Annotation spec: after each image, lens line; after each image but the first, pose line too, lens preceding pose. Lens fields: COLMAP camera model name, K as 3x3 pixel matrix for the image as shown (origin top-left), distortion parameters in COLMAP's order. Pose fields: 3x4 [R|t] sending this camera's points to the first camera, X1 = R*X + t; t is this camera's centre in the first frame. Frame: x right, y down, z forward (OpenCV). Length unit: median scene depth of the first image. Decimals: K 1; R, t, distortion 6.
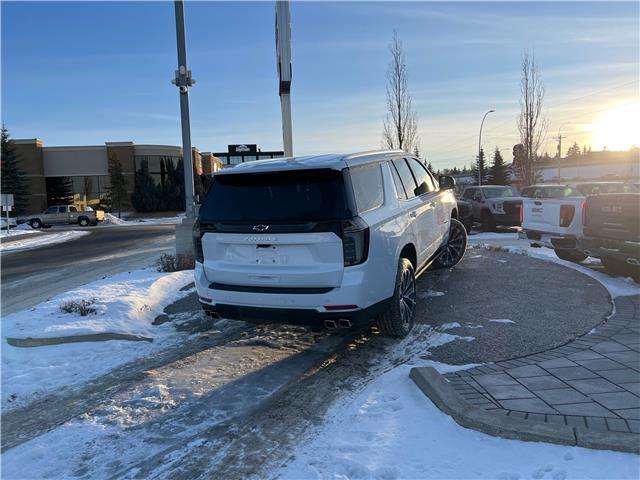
lens RADIAL K [[477.1, 0, 321.5], [0, 477.1, 241.3], [0, 0, 1]] dist [0.044642, -0.036273]
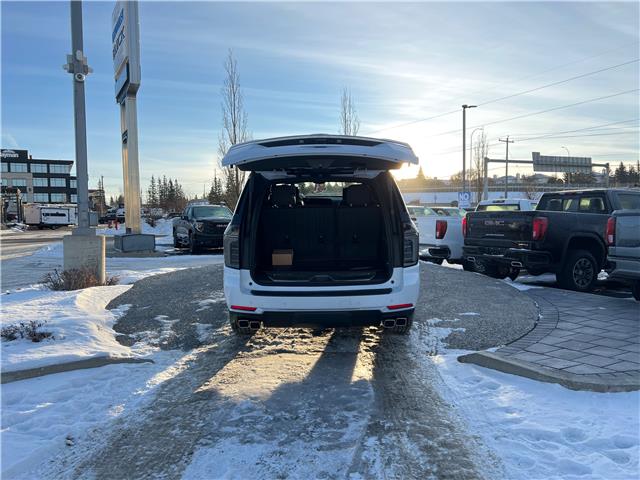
lens RADIAL K [[477.1, 0, 321.3], [0, 477.1, 240.0], [0, 0, 1]] dist [0.044642, -0.036273]
pose [[0.911217, 0.003198, 0.411914, -0.469423], [0.014724, 0.999078, -0.040329, 0.030870], [-0.411663, 0.042814, 0.910330, 0.088479]]
